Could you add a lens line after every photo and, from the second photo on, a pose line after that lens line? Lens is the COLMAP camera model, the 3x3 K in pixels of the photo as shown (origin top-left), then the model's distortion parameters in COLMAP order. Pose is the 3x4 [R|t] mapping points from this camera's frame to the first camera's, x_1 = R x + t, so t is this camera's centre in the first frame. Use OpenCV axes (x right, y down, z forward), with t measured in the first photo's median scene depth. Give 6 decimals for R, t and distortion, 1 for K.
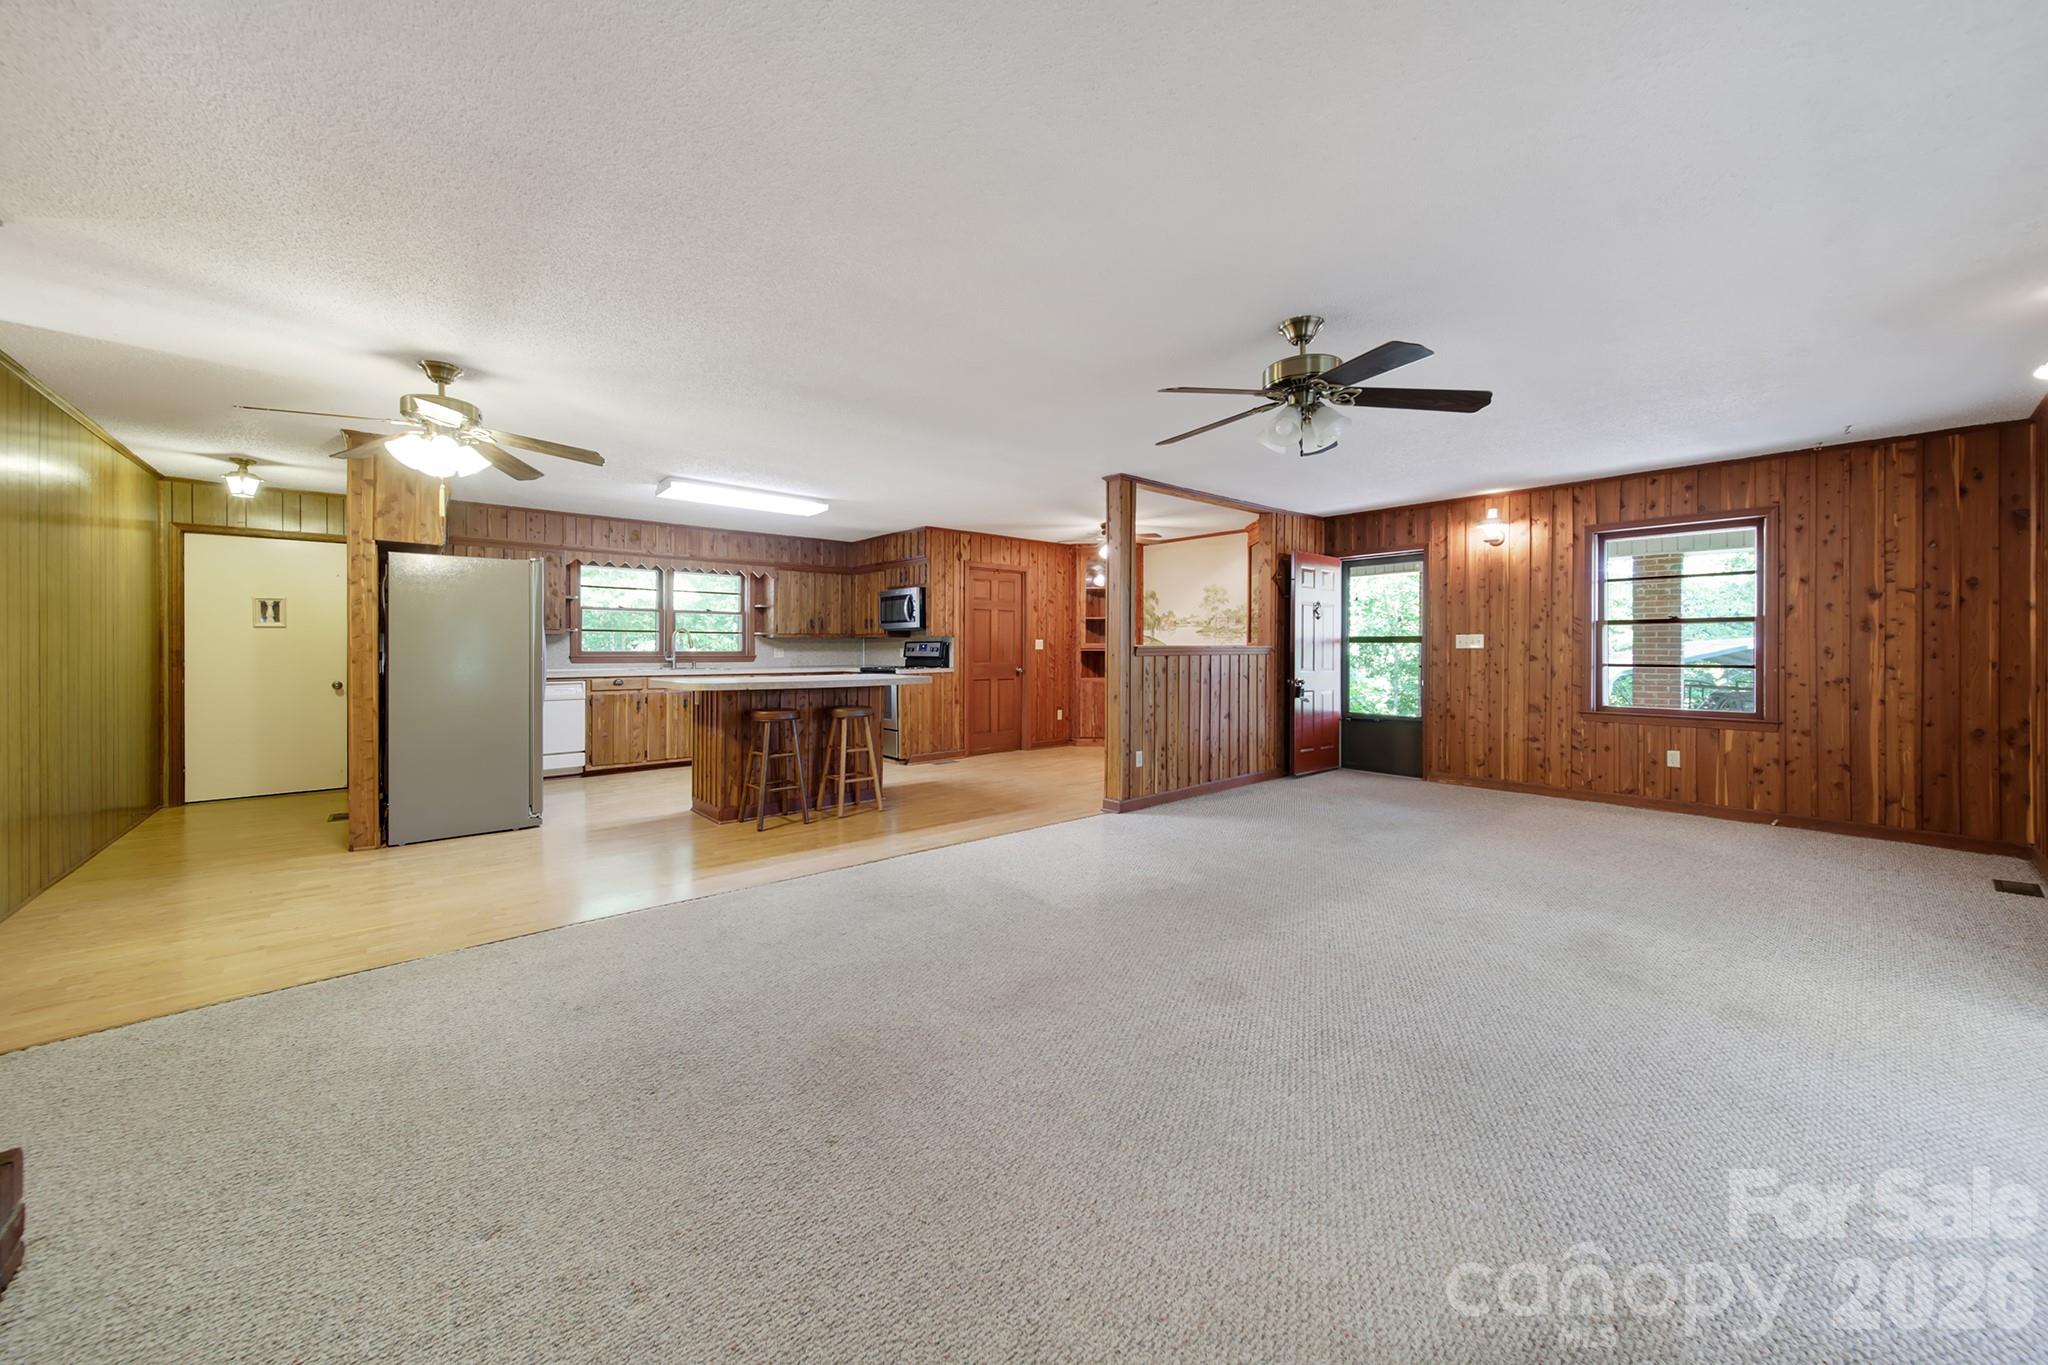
lens RADIAL K [[709.4, 0, 1031.0], [0, 709.4, 648.8], [0, 0, 1]] dist [0.000106, 0.000076]
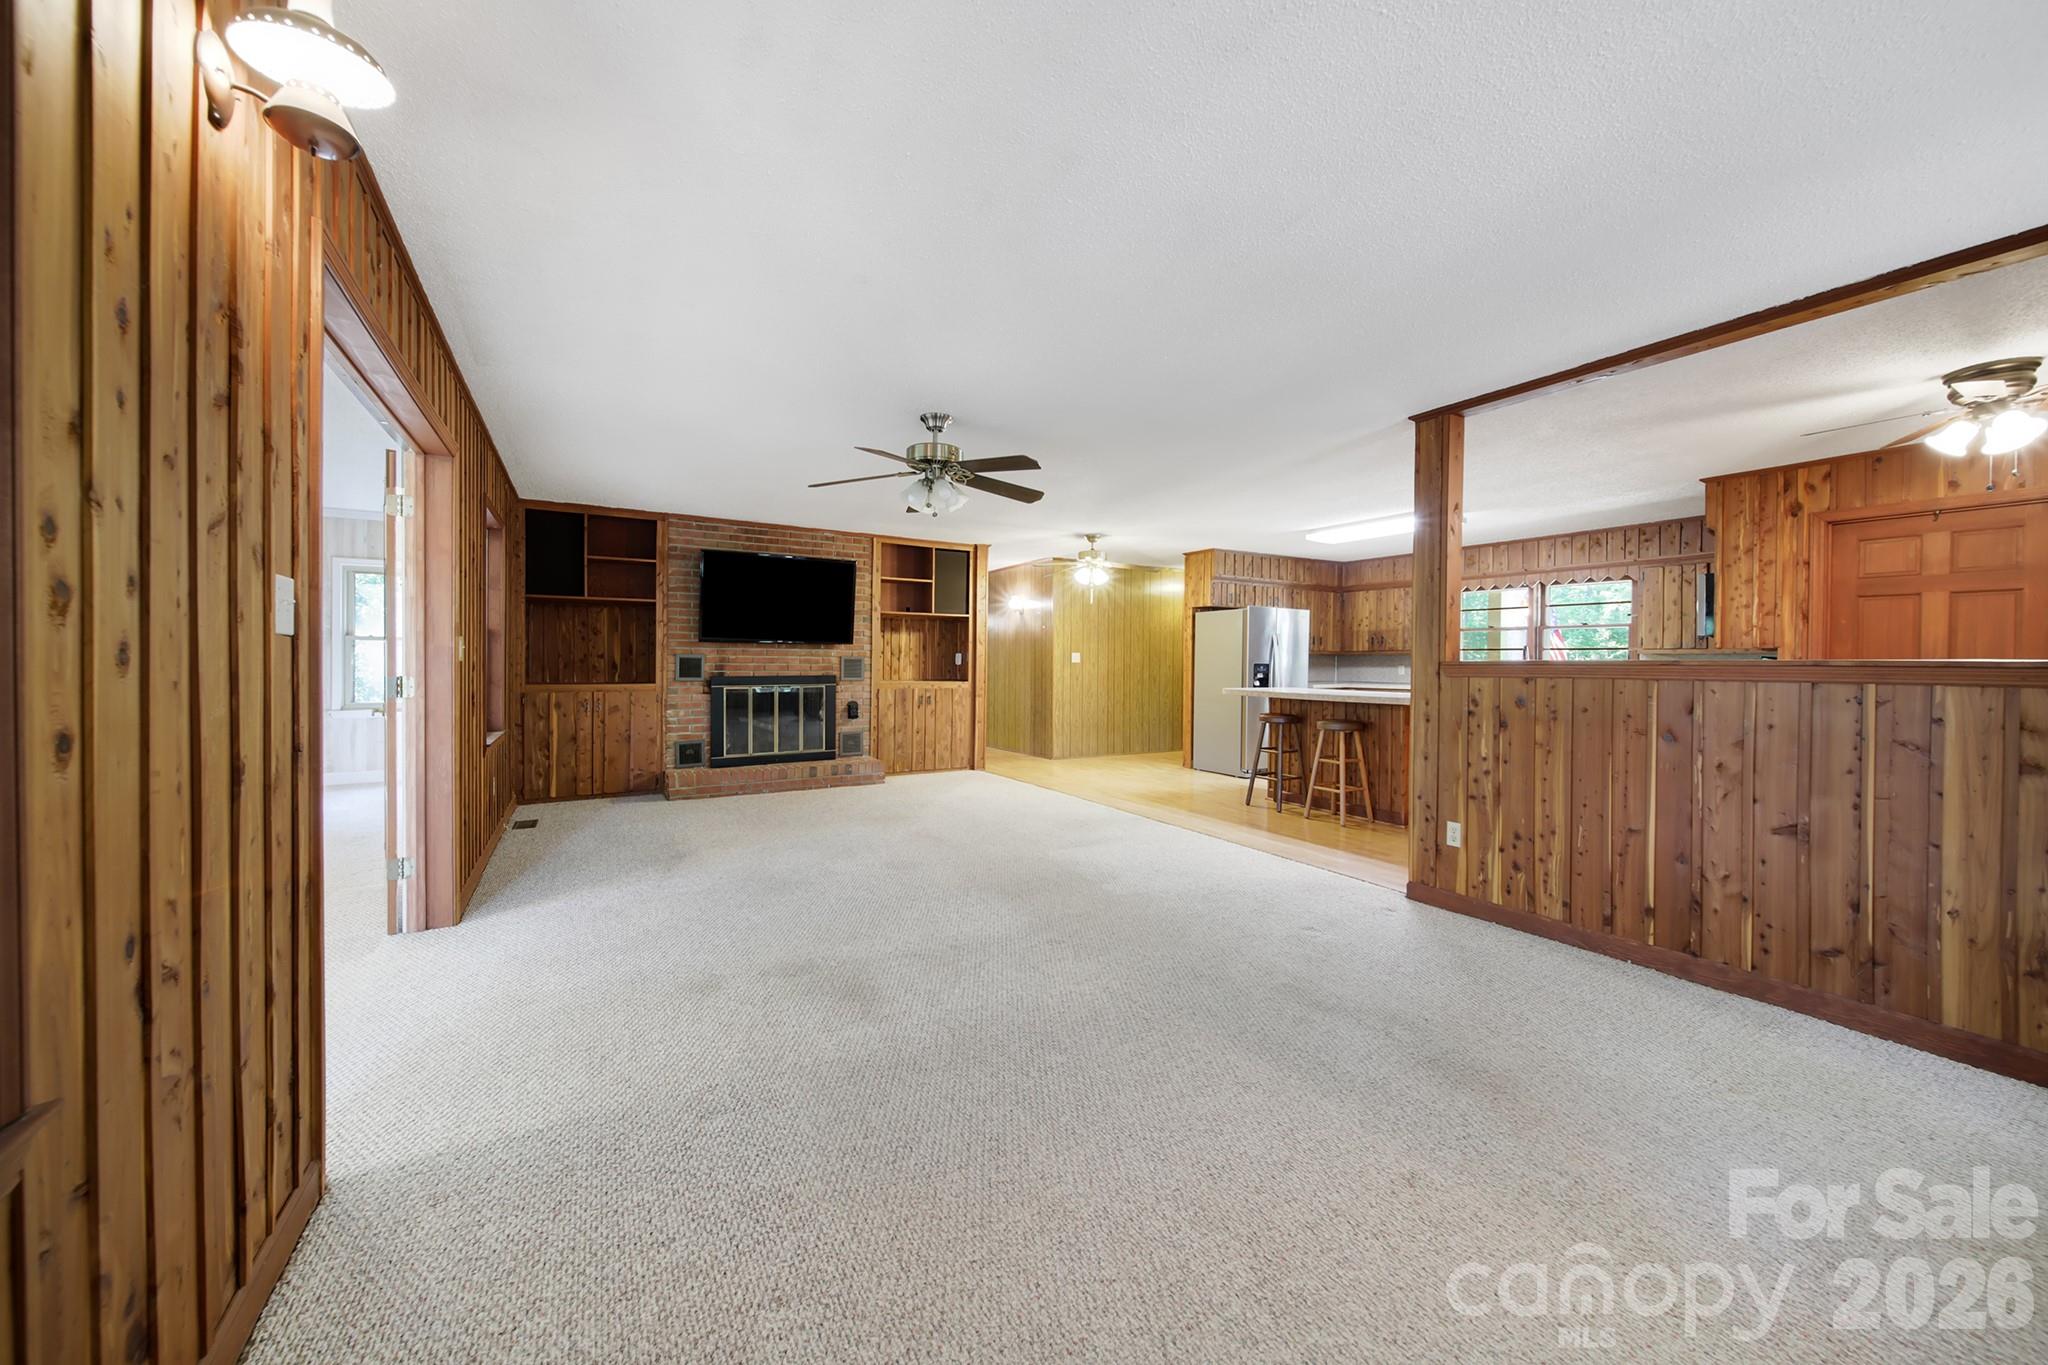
lens RADIAL K [[747.8, 0, 1033.8], [0, 747.8, 669.1], [0, 0, 1]] dist [-0.001620, -0.000082]
pose [[-0.173670, 0.007257, -0.984777, 0.745089], [-0.008490, 0.999925, 0.008866, -0.000128], [0.984767, 0.009901, -0.173595, 0.612424]]
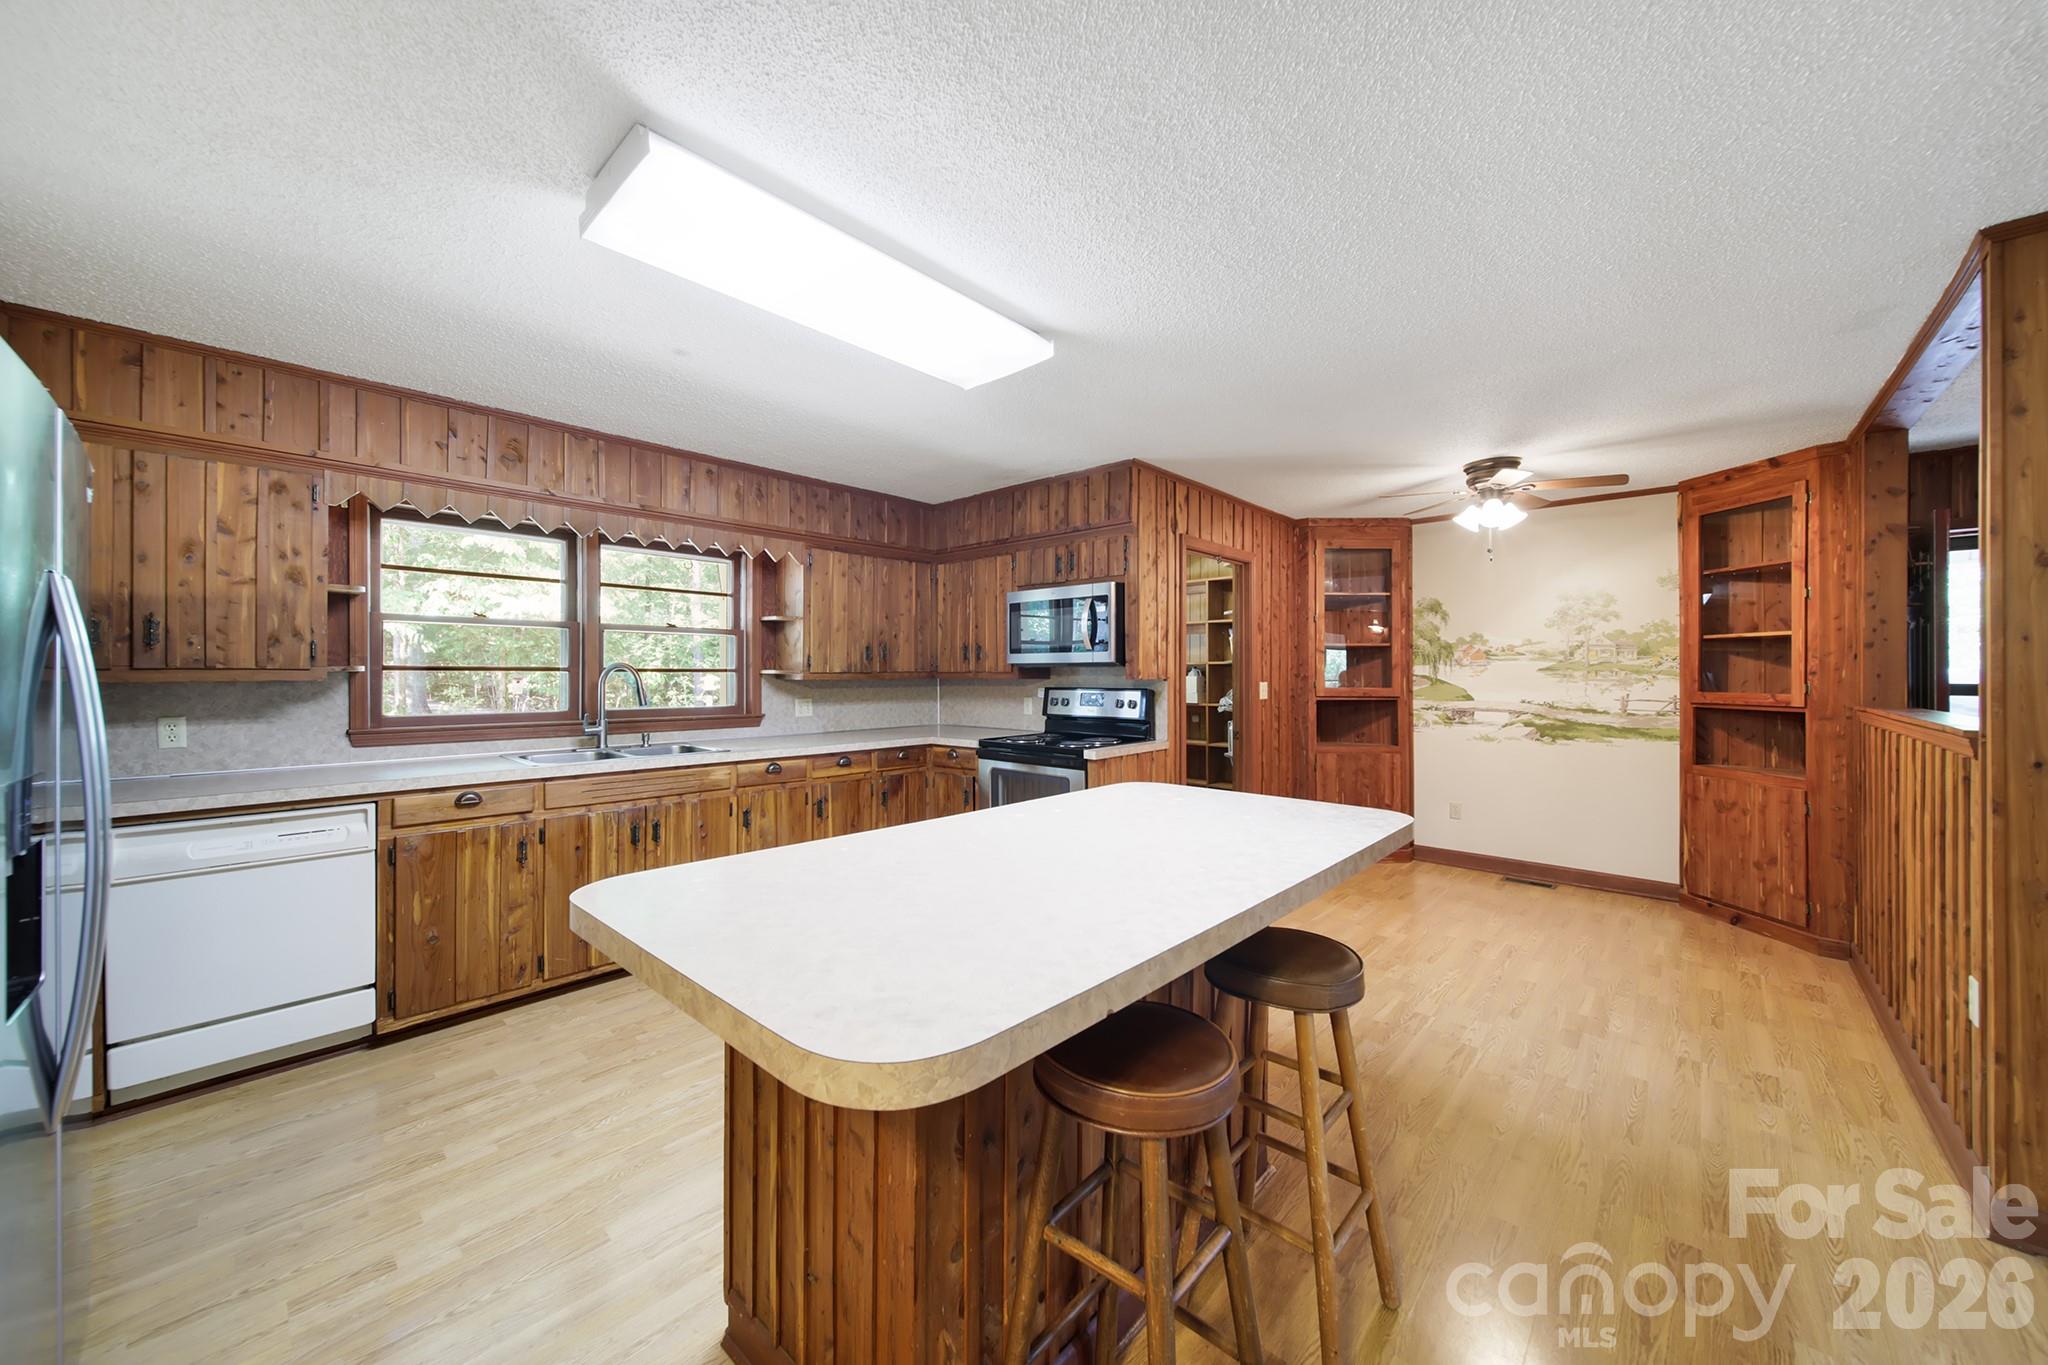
lens RADIAL K [[726.8, 0, 1018.3], [0, 726.8, 676.5], [0, 0, 1]] dist [0.000430, -0.000019]
pose [[0.996097, 0.000792, 0.088264, -0.312746], [-0.000991, 0.999997, 0.002216, -0.024462], [-0.088262, -0.002295, 0.996095, 0.571317]]
